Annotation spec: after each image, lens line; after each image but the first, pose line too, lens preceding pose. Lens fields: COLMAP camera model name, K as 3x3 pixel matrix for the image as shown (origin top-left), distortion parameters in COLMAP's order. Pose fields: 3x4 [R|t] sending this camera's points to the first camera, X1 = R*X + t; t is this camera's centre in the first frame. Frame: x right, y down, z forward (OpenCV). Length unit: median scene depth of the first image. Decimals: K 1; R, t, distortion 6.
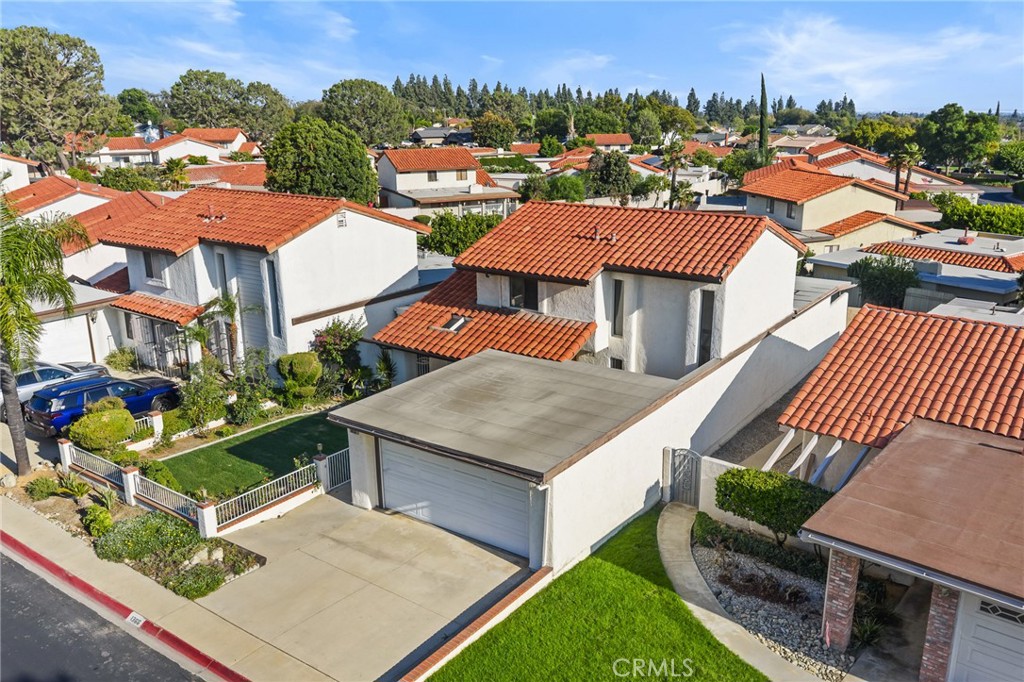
lens RADIAL K [[843.4, 0, 512.0], [0, 843.4, 341.0], [0, 0, 1]] dist [0.006831, -0.008062]
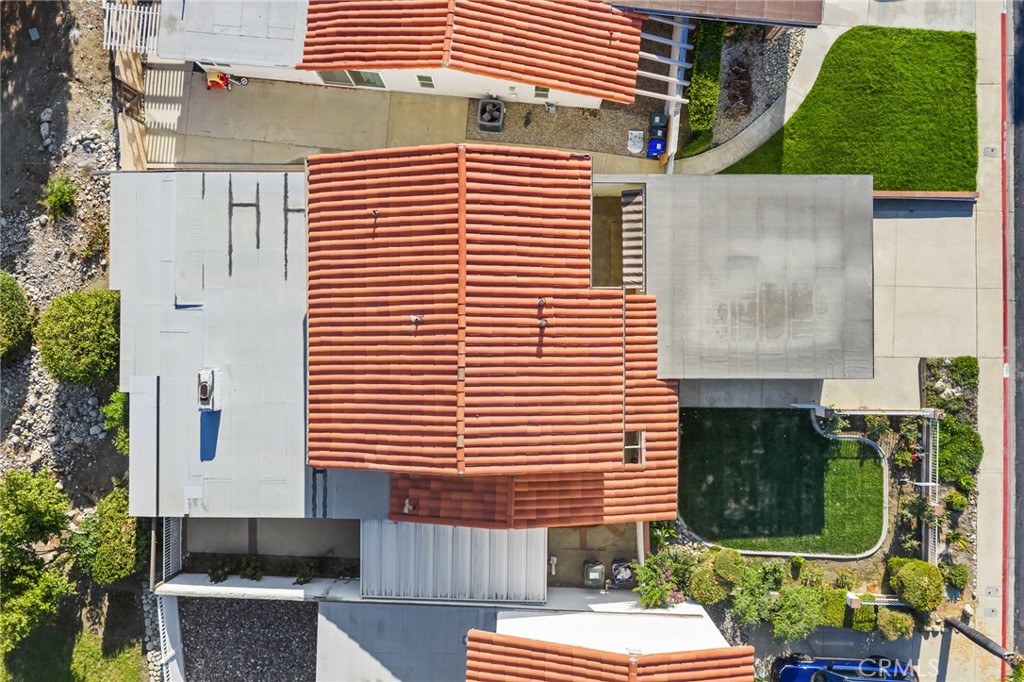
lens RADIAL K [[843.4, 0, 512.0], [0, 843.4, 341.0], [0, 0, 1]] dist [0.006831, -0.008062]
pose [[-0.579465, -0.814524, 0.027755, 0.078057], [0.243453, -0.140495, 0.959683, -0.938980], [-0.777786, 0.562860, 0.279710, 0.786822]]
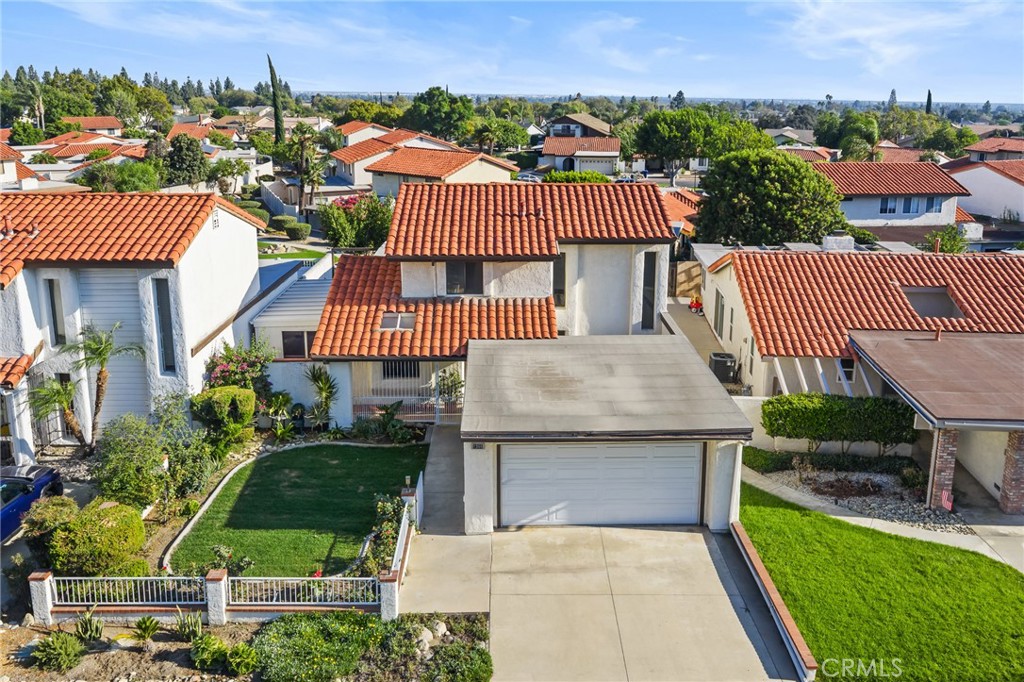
lens RADIAL K [[863.2, 0, 527.9], [0, 863.2, 292.9], [0, 0, 1]] dist [0.036965, -0.097349]
pose [[0.792661, -0.130628, 0.595504, -0.506299], [0.153996, 0.988002, 0.011745, -0.040549], [-0.589893, 0.082396, 0.803267, 0.185461]]
